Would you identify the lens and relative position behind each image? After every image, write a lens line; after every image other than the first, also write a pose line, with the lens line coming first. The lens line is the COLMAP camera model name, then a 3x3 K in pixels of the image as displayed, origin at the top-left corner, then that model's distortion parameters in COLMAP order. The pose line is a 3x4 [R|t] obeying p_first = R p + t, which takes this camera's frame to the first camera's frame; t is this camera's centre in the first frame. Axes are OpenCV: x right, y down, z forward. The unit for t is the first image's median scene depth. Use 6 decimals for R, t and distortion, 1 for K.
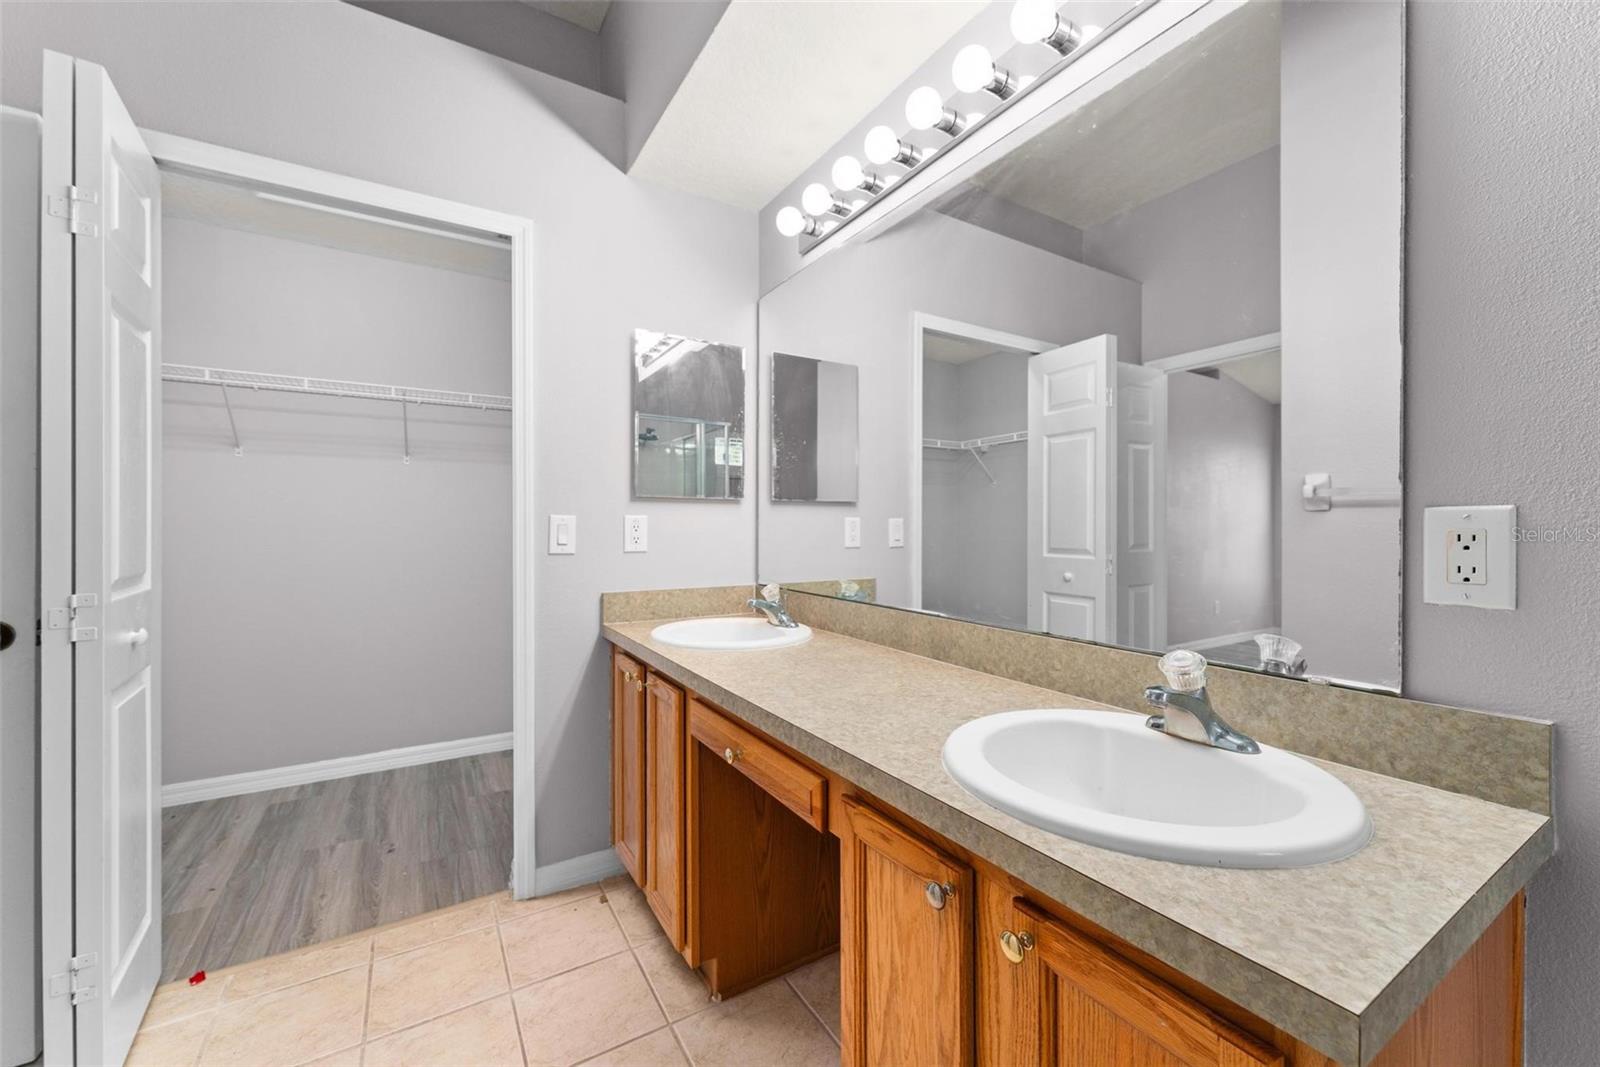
lens RADIAL K [[629.0, 0, 800.0], [0, 629.0, 533.5], [0, 0, 1]] dist [0.001272, 0.000162]
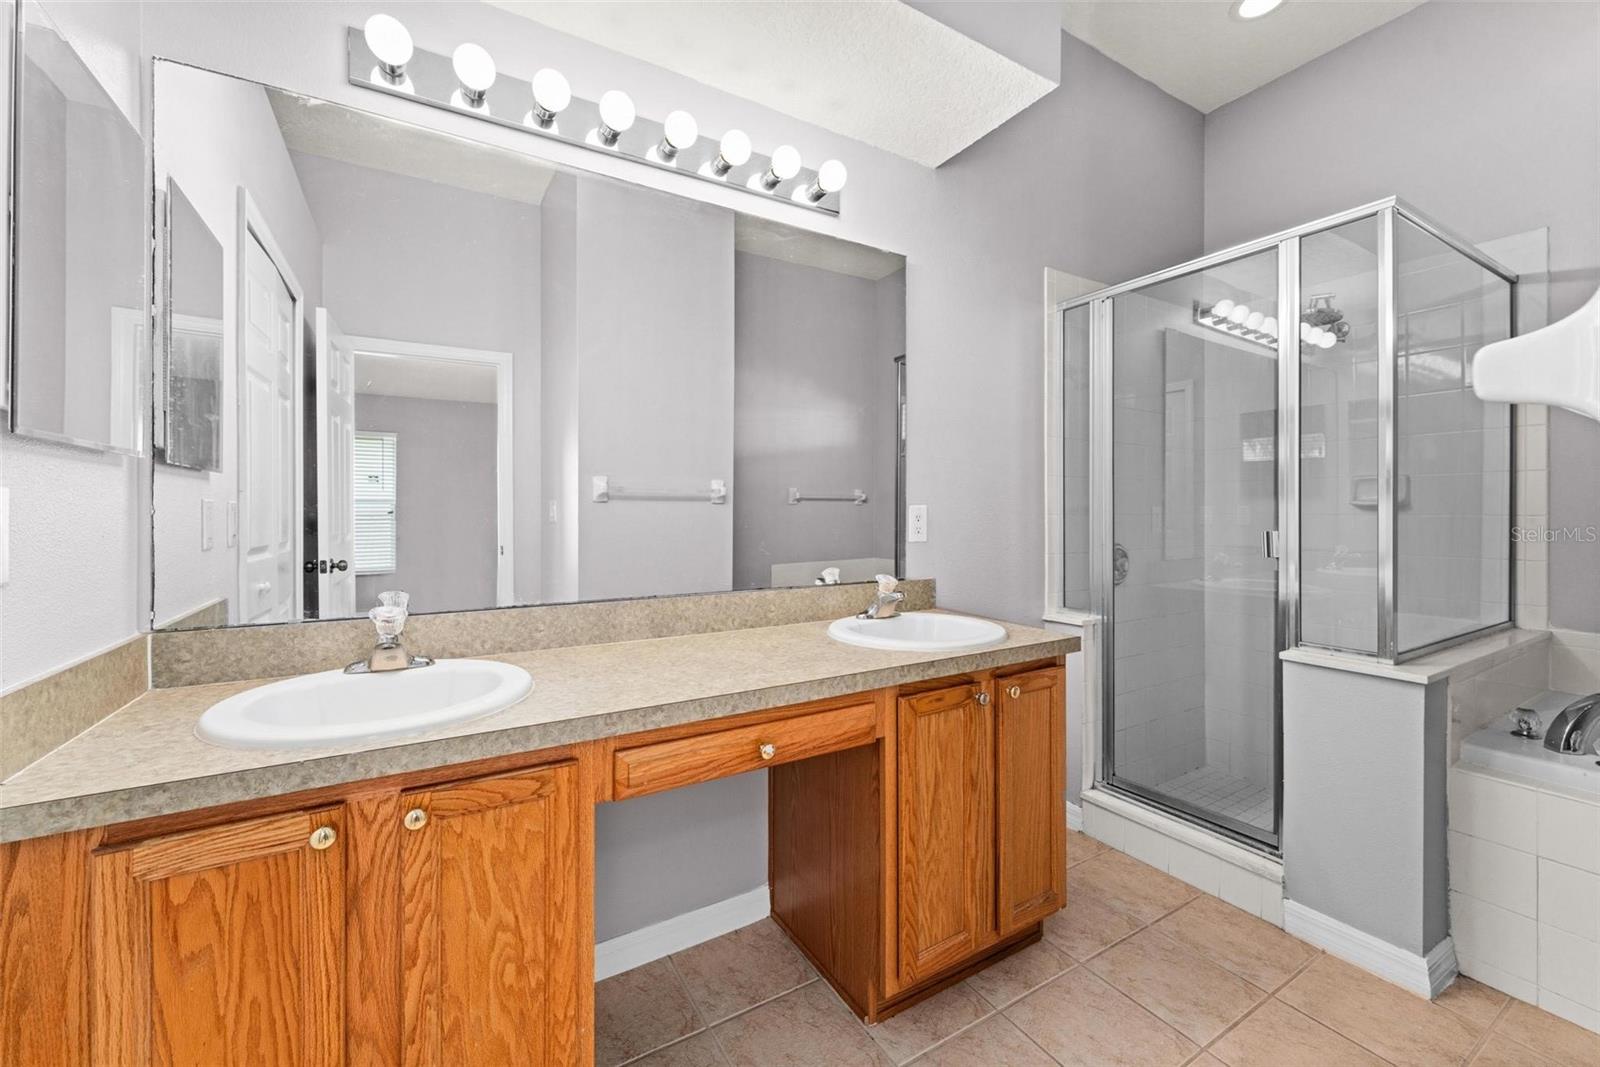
lens RADIAL K [[629.0, 0, 800.0], [0, 629.0, 533.5], [0, 0, 1]] dist [0.001272, 0.000162]
pose [[0.011193, -0.031641, 0.999437, -1.033015], [0.010341, 0.999449, 0.031526, -0.009589], [-0.999884, 0.009982, 0.011514, 0.911154]]
